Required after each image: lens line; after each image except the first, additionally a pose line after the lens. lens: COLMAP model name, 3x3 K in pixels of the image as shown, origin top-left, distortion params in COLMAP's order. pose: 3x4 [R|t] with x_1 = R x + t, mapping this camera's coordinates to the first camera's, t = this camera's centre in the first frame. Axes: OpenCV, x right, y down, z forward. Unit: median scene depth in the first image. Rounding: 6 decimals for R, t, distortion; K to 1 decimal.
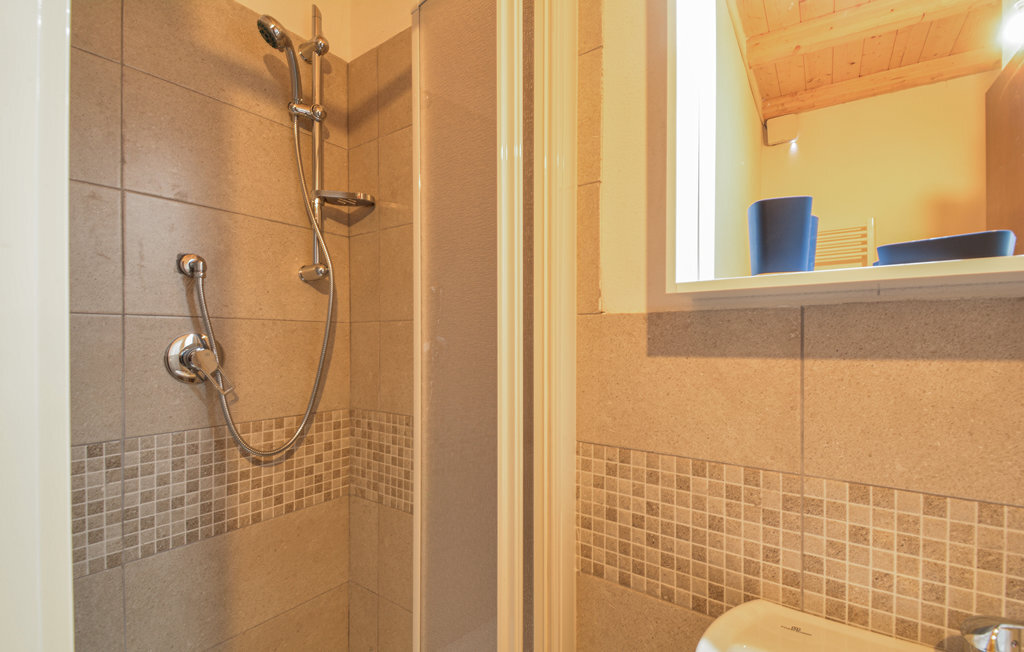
lens RADIAL K [[466.9, 0, 522.8], [0, 466.9, 348.0], [0, 0, 1]] dist [0.036485, -0.027050]
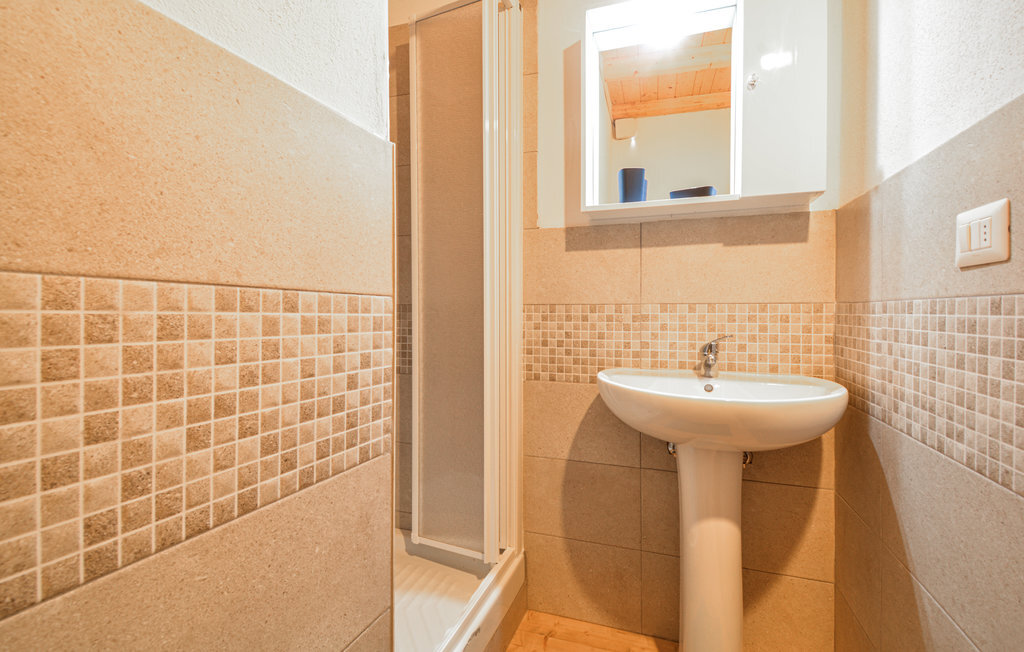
lens RADIAL K [[470.0, 0, 525.9], [0, 470.0, 324.2], [0, 0, 1]] dist [0.021334, -0.027516]
pose [[0.954688, -0.004288, 0.297578, -0.448233], [0.002018, 0.999966, 0.007935, 0.302960], [-0.297602, -0.006975, 0.954665, -0.731064]]
